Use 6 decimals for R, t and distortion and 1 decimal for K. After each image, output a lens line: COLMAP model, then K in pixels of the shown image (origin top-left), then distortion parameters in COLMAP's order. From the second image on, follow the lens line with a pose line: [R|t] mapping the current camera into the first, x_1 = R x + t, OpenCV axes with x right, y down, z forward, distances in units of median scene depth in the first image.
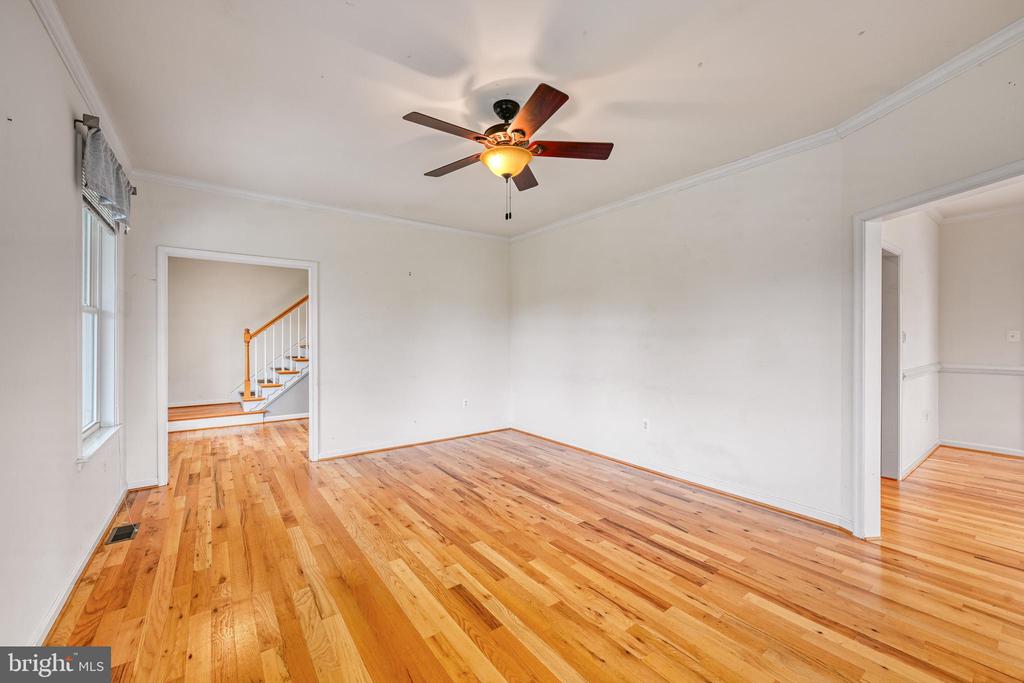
lens RADIAL K [[412.2, 0, 506.2], [0, 412.2, 331.5], [0, 0, 1]] dist [-0.001003, -0.000043]
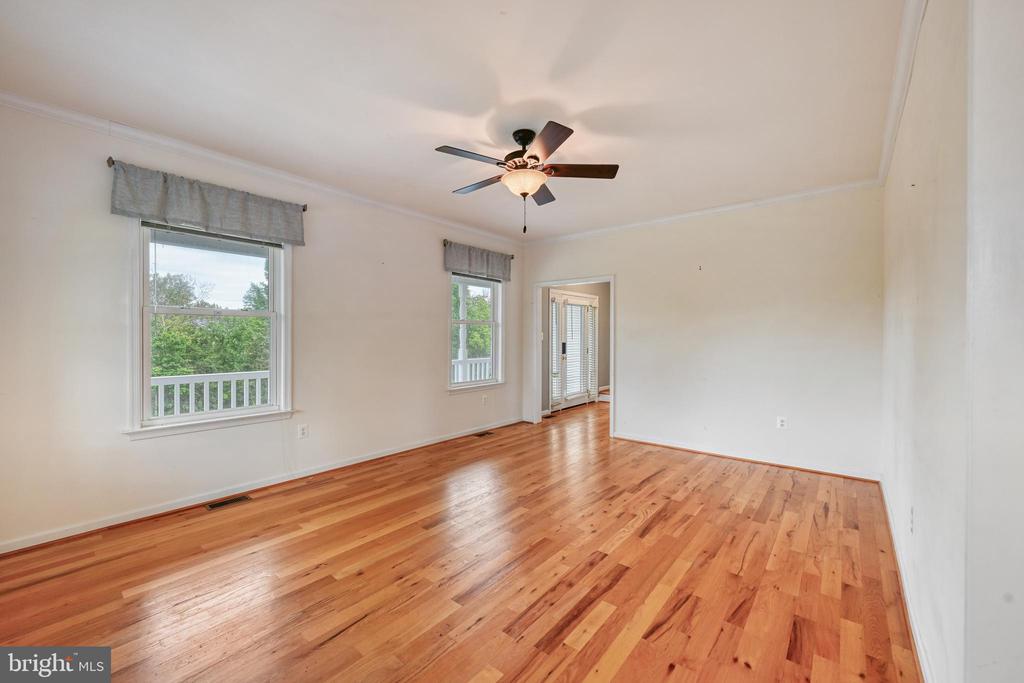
lens RADIAL K [[412.7, 0, 508.8], [0, 412.7, 336.0], [0, 0, 1]] dist [-0.001910, 0.000091]
pose [[0.225822, -0.001037, -0.974168, 0.856473], [0.011499, 0.999933, 0.001601, 0.008262], [0.974101, -0.011564, 0.225819, 0.546001]]
